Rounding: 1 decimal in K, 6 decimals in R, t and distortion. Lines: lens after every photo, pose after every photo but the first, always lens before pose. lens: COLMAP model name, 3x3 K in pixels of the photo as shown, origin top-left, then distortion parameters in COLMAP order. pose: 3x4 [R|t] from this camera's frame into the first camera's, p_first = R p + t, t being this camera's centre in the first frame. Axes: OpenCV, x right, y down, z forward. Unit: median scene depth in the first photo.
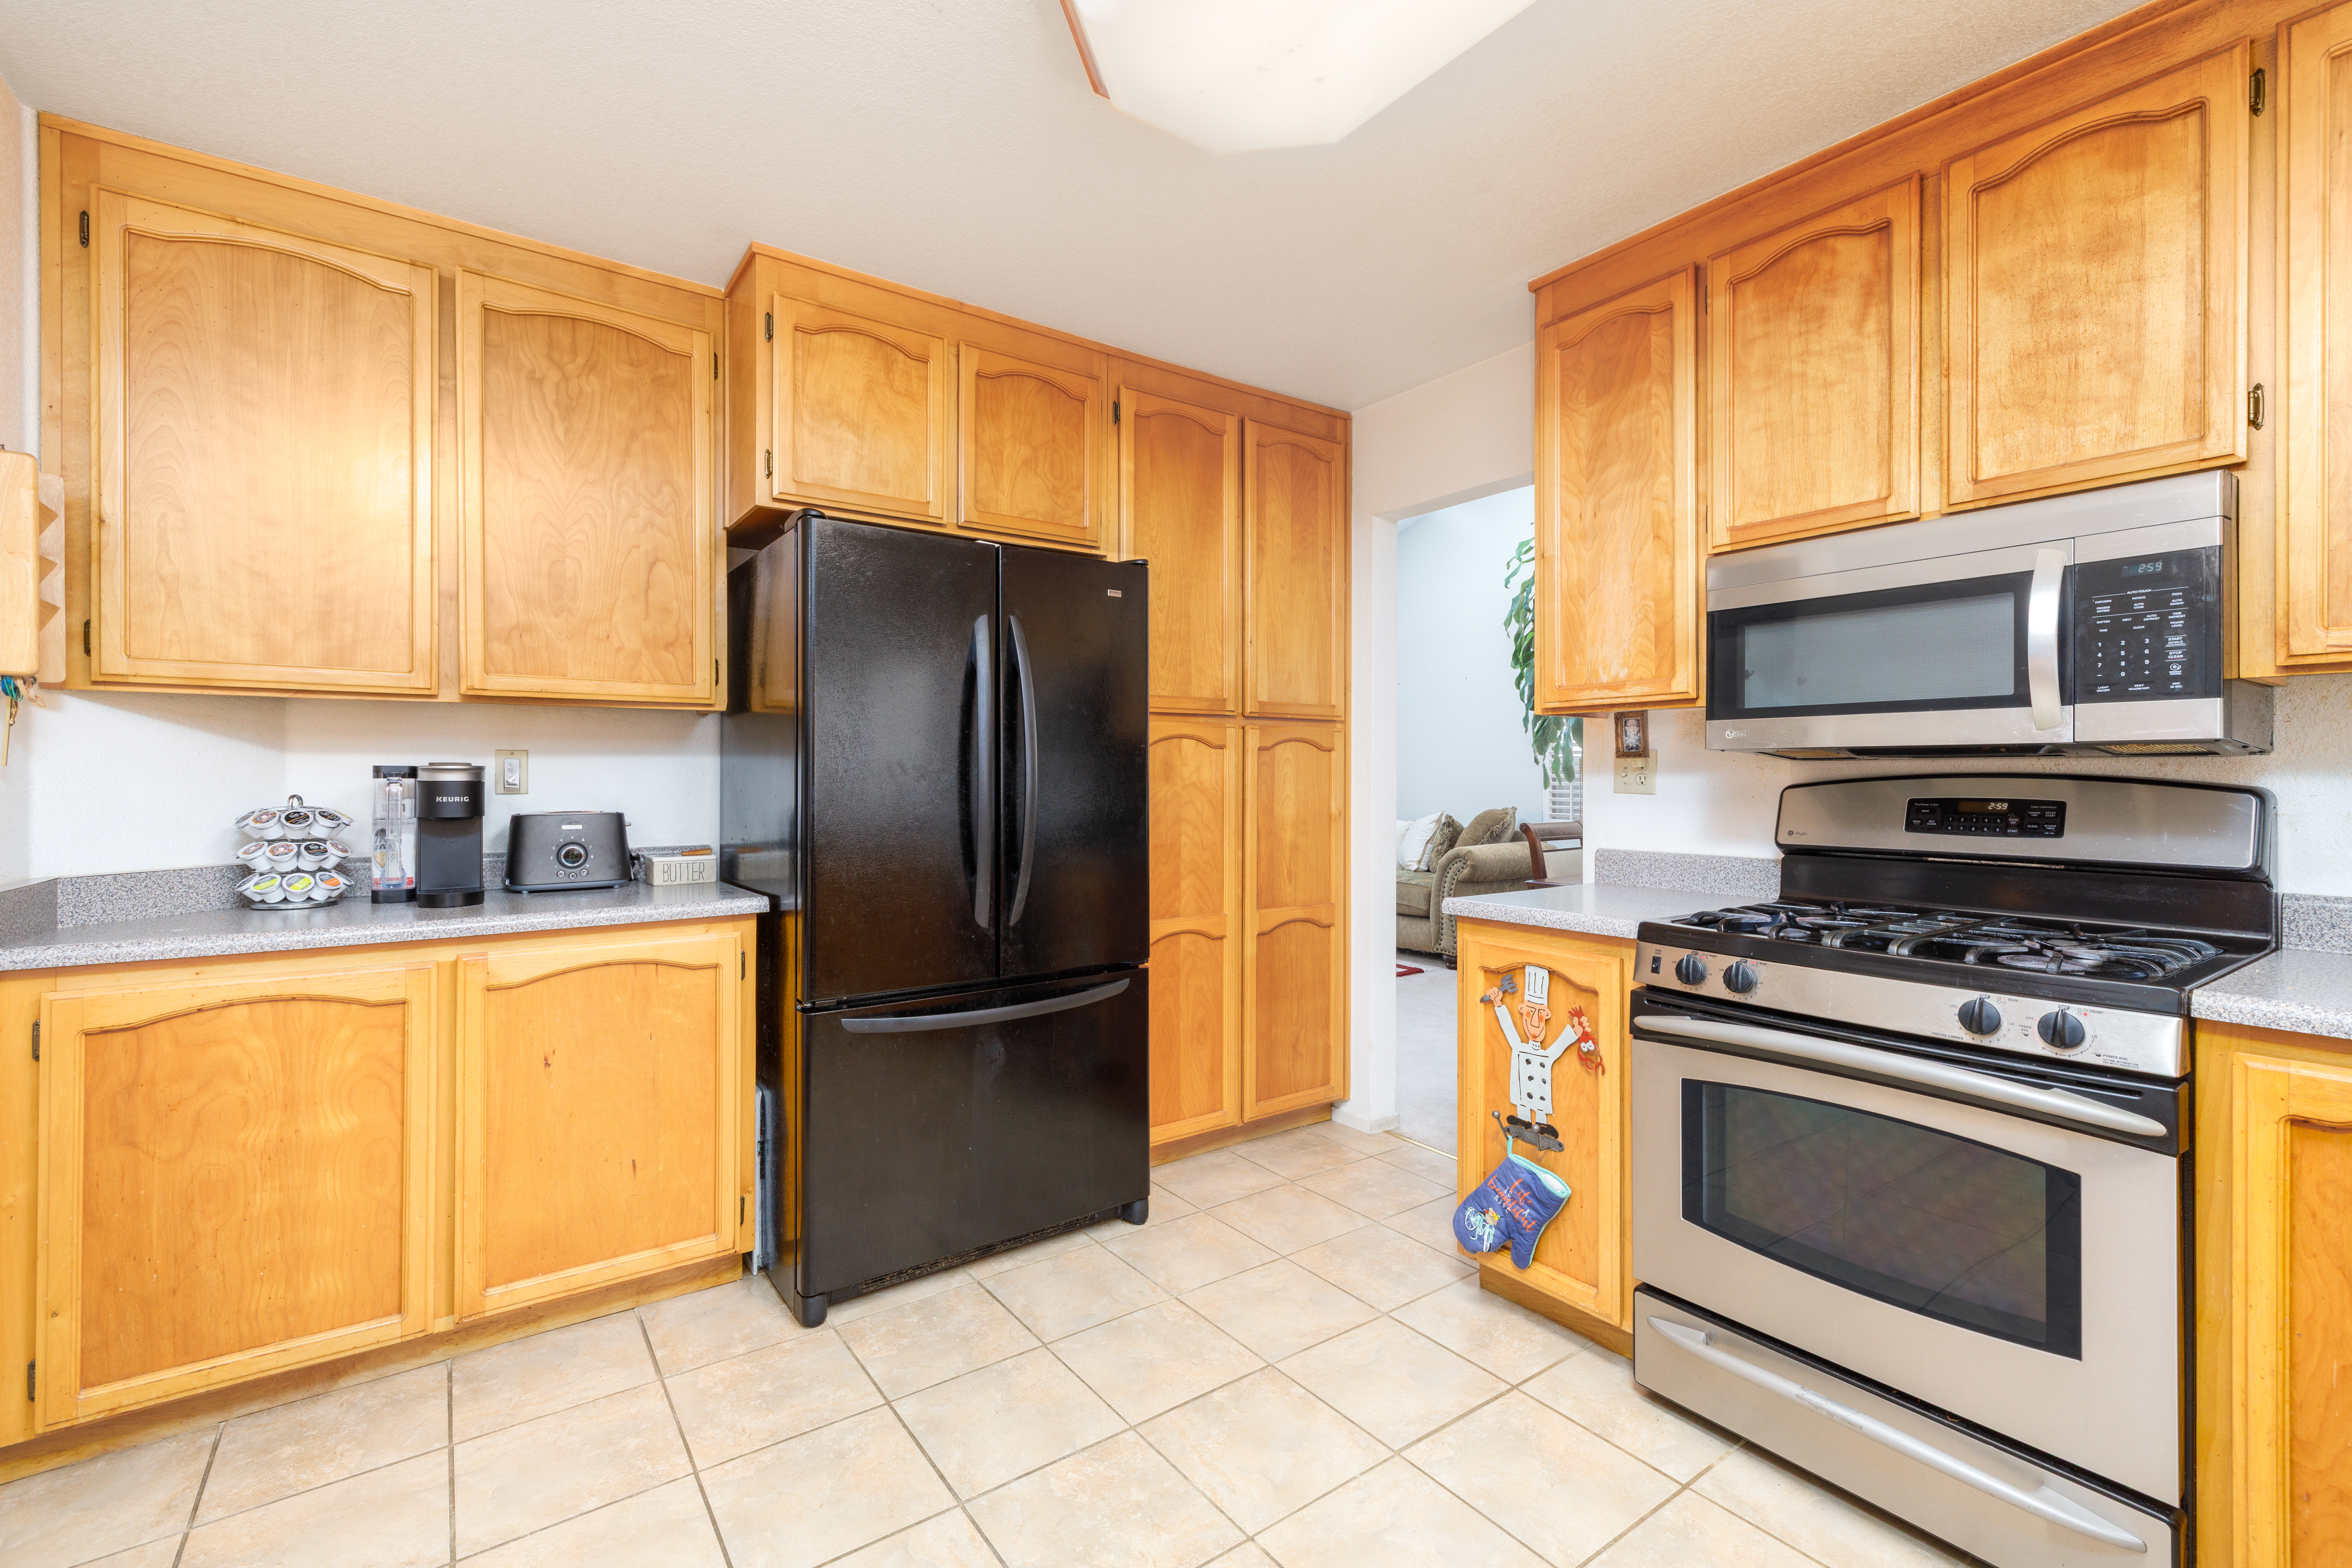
lens RADIAL K [[1015.4, 0, 1174.8], [0, 1015.4, 774.2], [0, 0, 1]] dist [-0.000178, 0.000705]
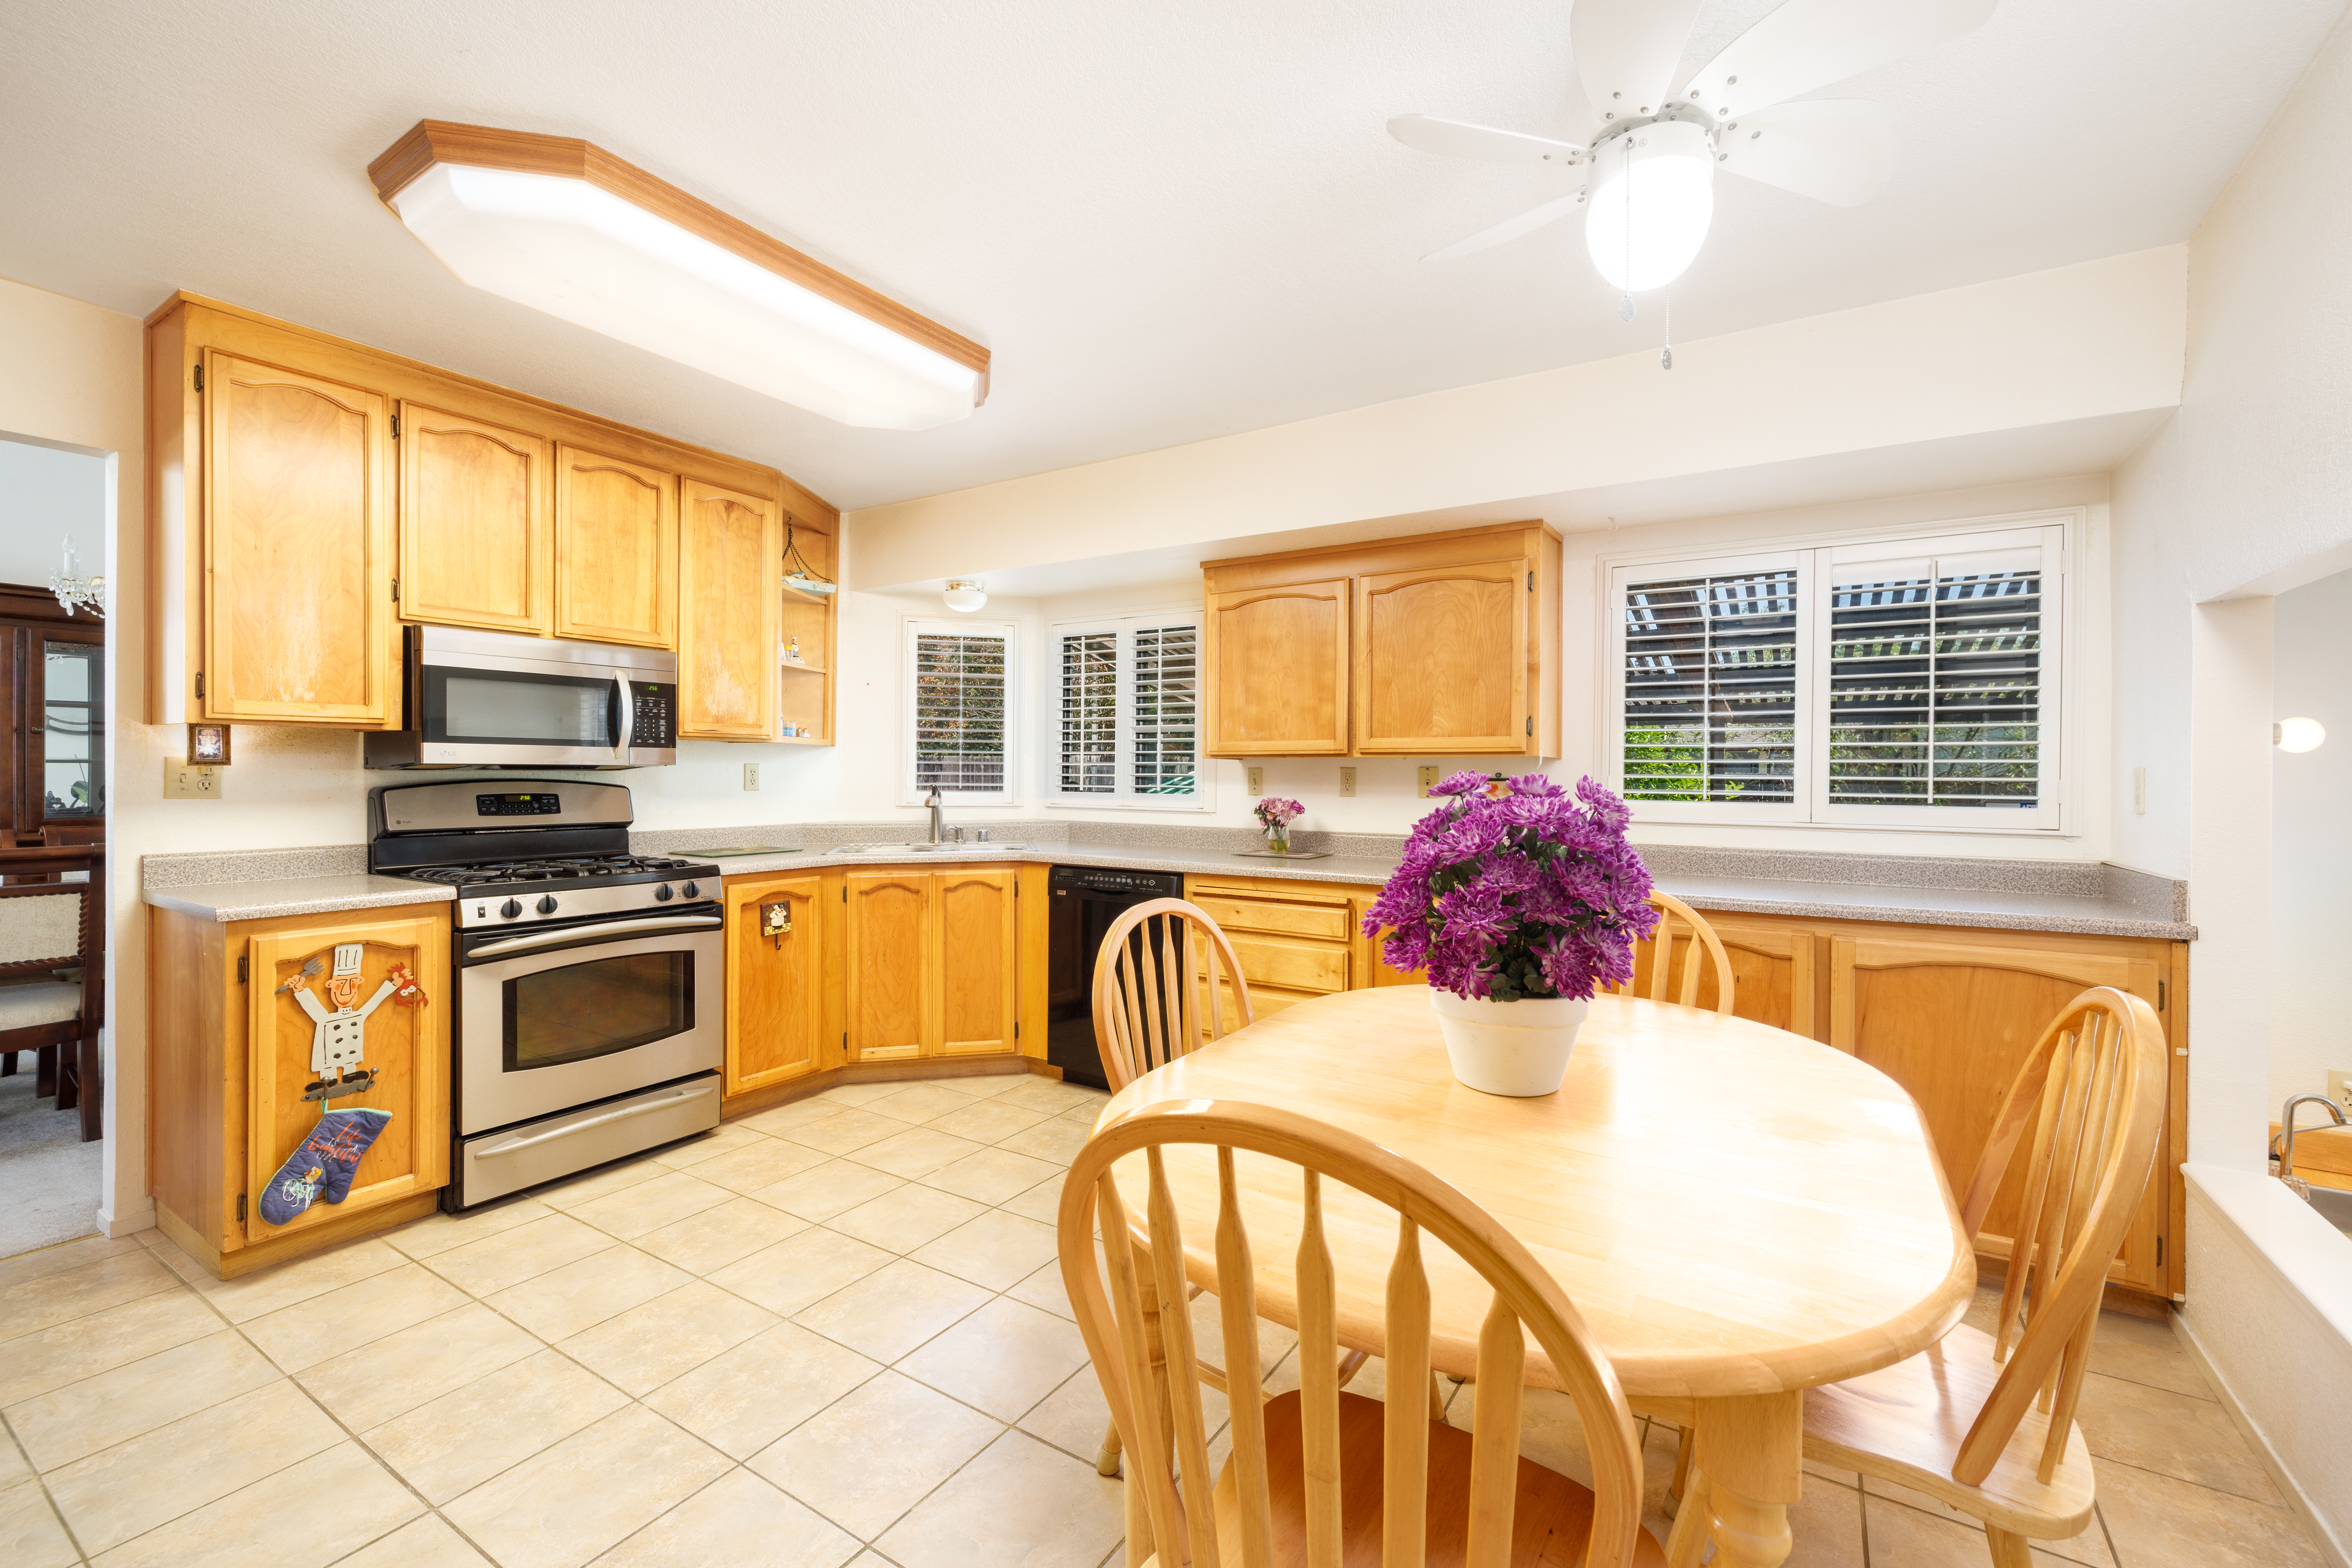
lens RADIAL K [[1015.4, 0, 1174.8], [0, 1015.4, 774.2], [0, 0, 1]] dist [-0.000178, 0.000705]
pose [[-0.368349, -0.005710, 0.929670, -1.157291], [-0.004968, 0.999979, 0.004174, -0.021010], [-0.929674, -0.003081, -0.368370, 0.558573]]
